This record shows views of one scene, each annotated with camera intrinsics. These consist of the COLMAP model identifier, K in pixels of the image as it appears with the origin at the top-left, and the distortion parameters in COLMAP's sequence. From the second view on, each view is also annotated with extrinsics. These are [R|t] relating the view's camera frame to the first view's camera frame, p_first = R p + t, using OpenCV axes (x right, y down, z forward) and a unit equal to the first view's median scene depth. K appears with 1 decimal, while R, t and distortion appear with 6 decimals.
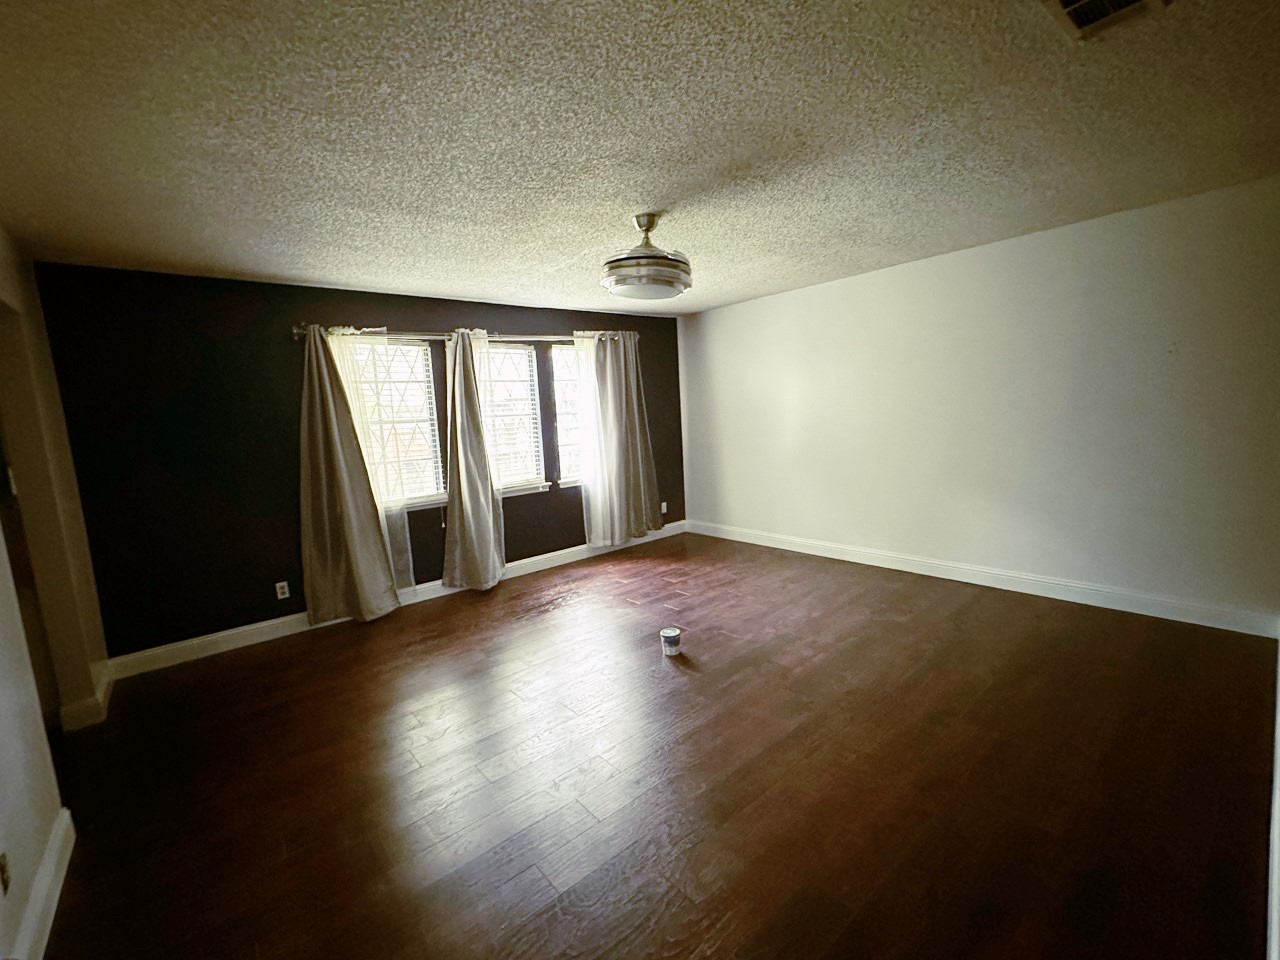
lens RADIAL K [[547.9, 0, 640.0], [0, 547.9, 480.0], [0, 0, 1]] dist [0.008065, 0.000089]
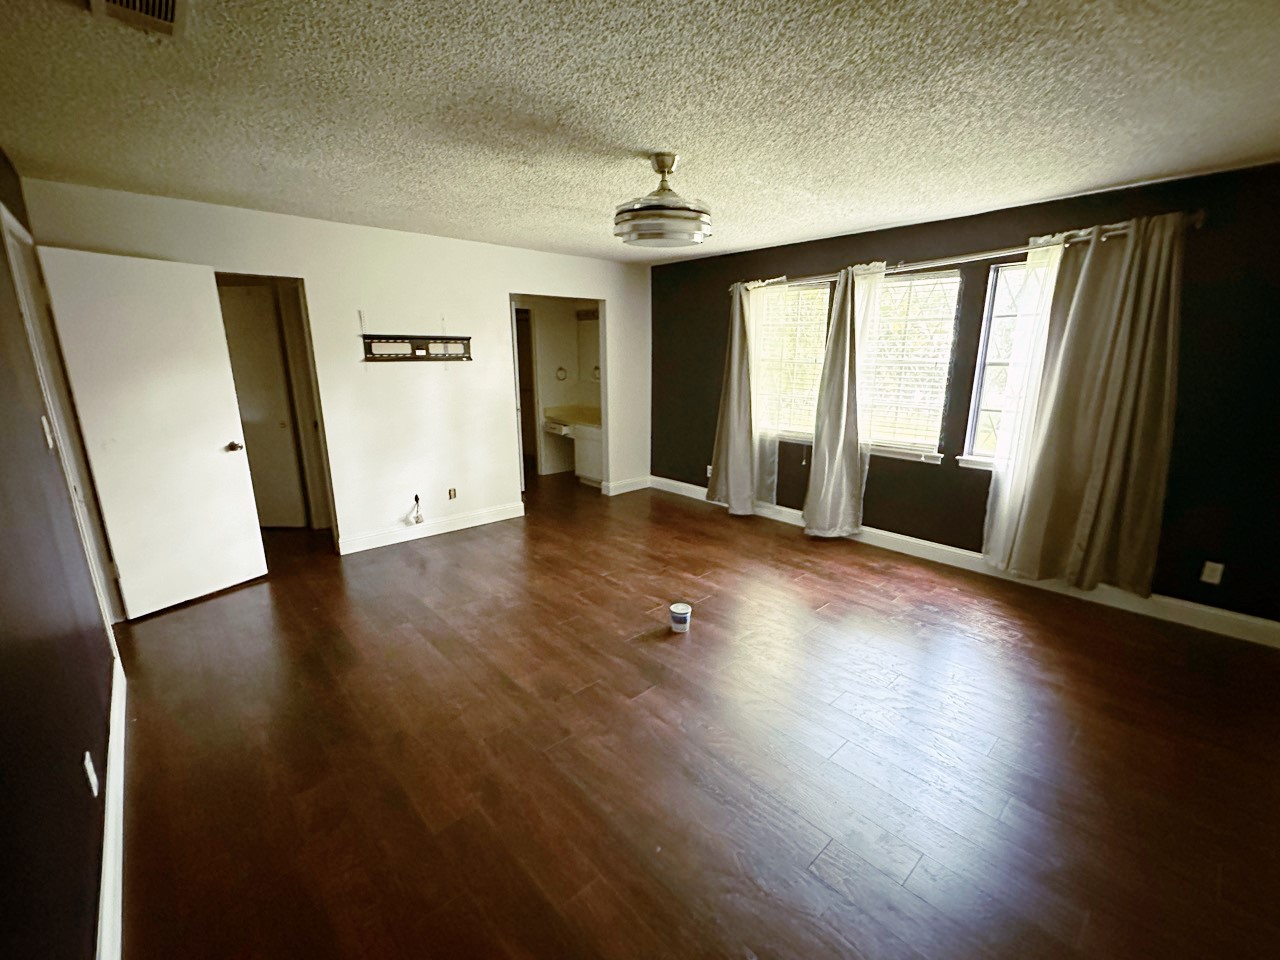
lens RADIAL K [[547.9, 0, 640.0], [0, 547.9, 480.0], [0, 0, 1]] dist [0.008065, 0.000089]
pose [[0.029222, 0.282850, -0.958719, 0.615096], [-0.128489, 0.952235, 0.277020, -0.129273], [0.991280, 0.115090, 0.064170, 0.574131]]
